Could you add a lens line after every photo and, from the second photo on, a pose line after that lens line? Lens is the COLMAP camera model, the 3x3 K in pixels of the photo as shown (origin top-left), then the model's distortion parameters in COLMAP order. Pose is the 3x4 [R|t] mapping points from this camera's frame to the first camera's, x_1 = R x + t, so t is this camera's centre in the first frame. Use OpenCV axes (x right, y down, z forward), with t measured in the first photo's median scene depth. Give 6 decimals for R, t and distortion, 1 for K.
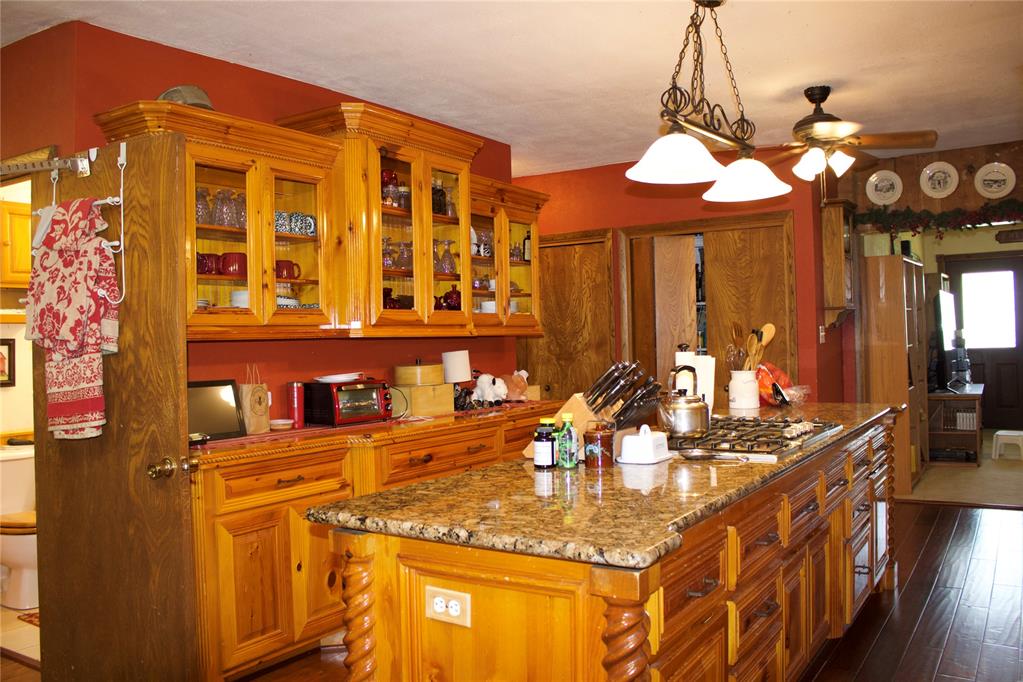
lens RADIAL K [[859.3, 0, 508.2], [0, 859.3, 336.8], [0, 0, 1]] dist [-0.150522, 0.150819]
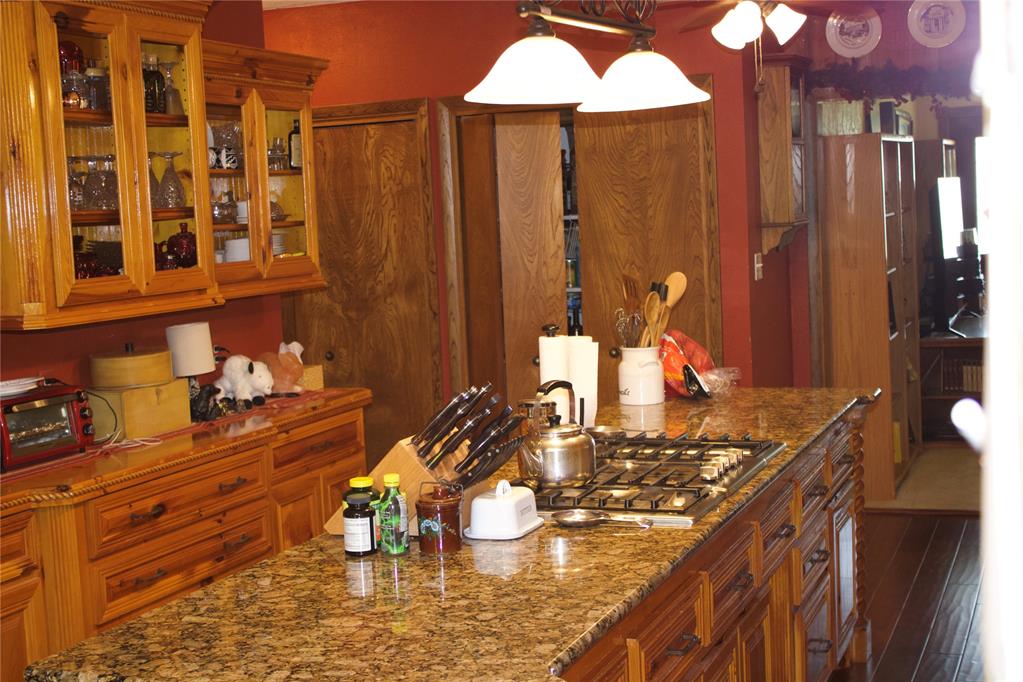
lens RADIAL K [[1452.1, 0, 494.9], [0, 1452.1, 342.1], [0, 0, 1]] dist [-0.031989, 0.070963]
pose [[0.984517, -0.038849, 0.170933, -0.024779], [0.023393, 0.995528, 0.091522, -0.068232], [-0.173724, -0.086107, 0.981023, -0.079792]]
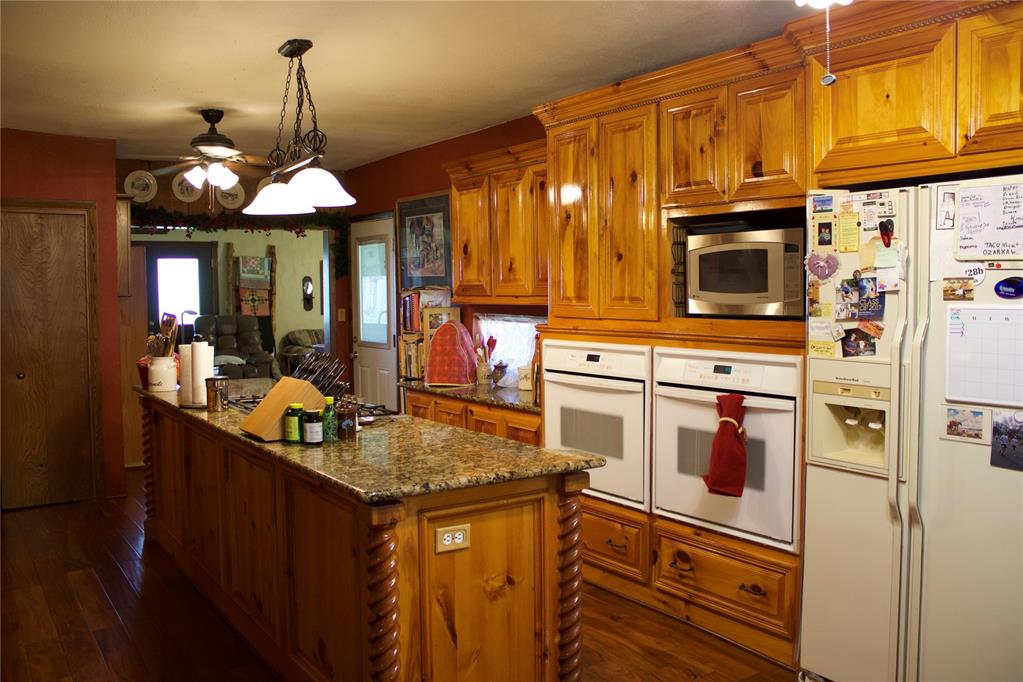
lens RADIAL K [[859.3, 0, 508.2], [0, 859.3, 336.8], [0, 0, 1]] dist [-0.150522, 0.150819]
pose [[0.381387, -0.026881, 0.924025, -0.553380], [-0.003259, 0.999532, 0.030422, -0.020150], [-0.924410, -0.014614, 0.381121, 0.171646]]
